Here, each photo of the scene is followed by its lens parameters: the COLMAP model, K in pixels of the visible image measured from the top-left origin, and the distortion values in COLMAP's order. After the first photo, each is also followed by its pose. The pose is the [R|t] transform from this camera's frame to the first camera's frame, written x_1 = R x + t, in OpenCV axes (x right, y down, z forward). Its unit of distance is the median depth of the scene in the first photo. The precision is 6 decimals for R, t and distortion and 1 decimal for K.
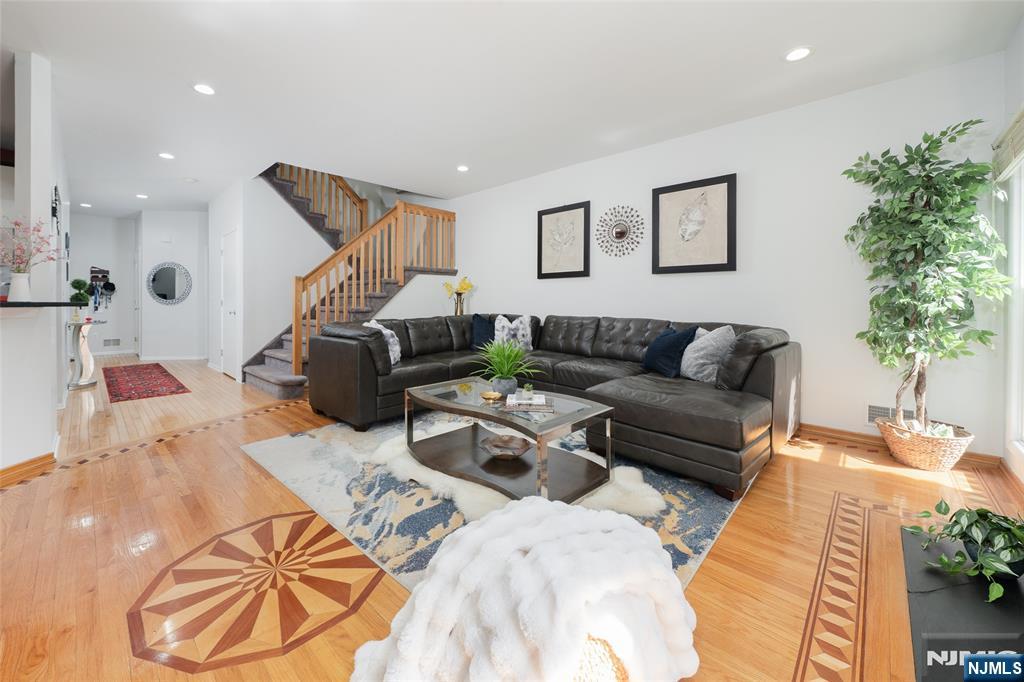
lens RADIAL K [[400.0, 0, 508.5], [0, 400.0, 298.7], [0, 0, 1]] dist [-0.000923, -0.000030]
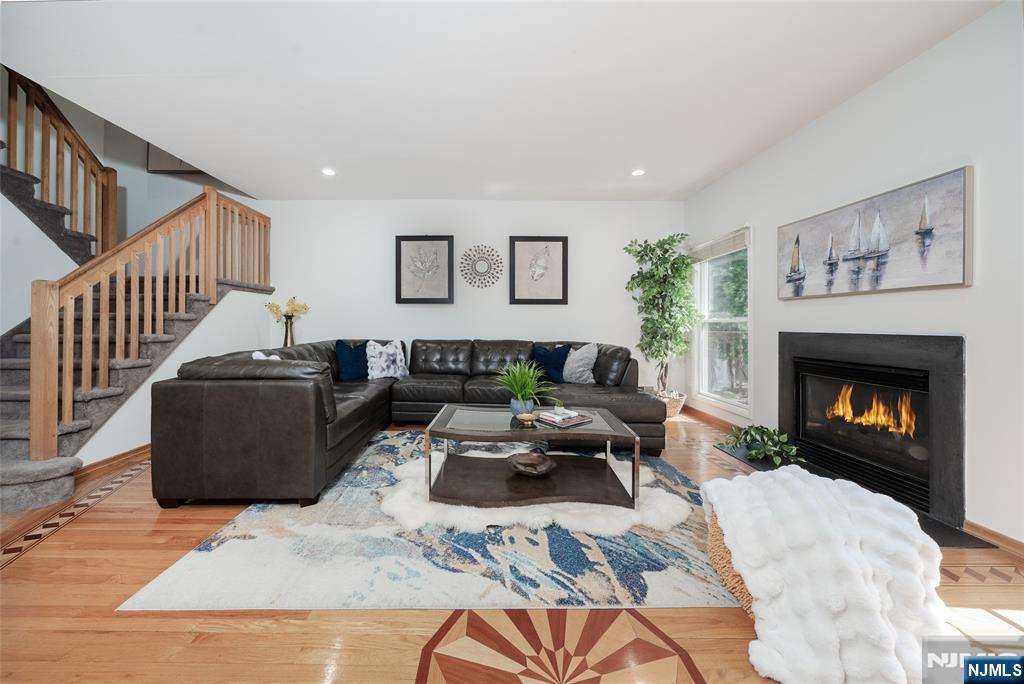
lens RADIAL K [[349.3, 0, 509.8], [0, 349.3, 321.5], [0, 0, 1]] dist [-0.002488, -0.000139]
pose [[0.727056, 0.010996, 0.686490, -0.434448], [-0.004428, 0.999926, -0.011327, 0.005074], [-0.686563, 0.005196, 0.727051, 0.236388]]
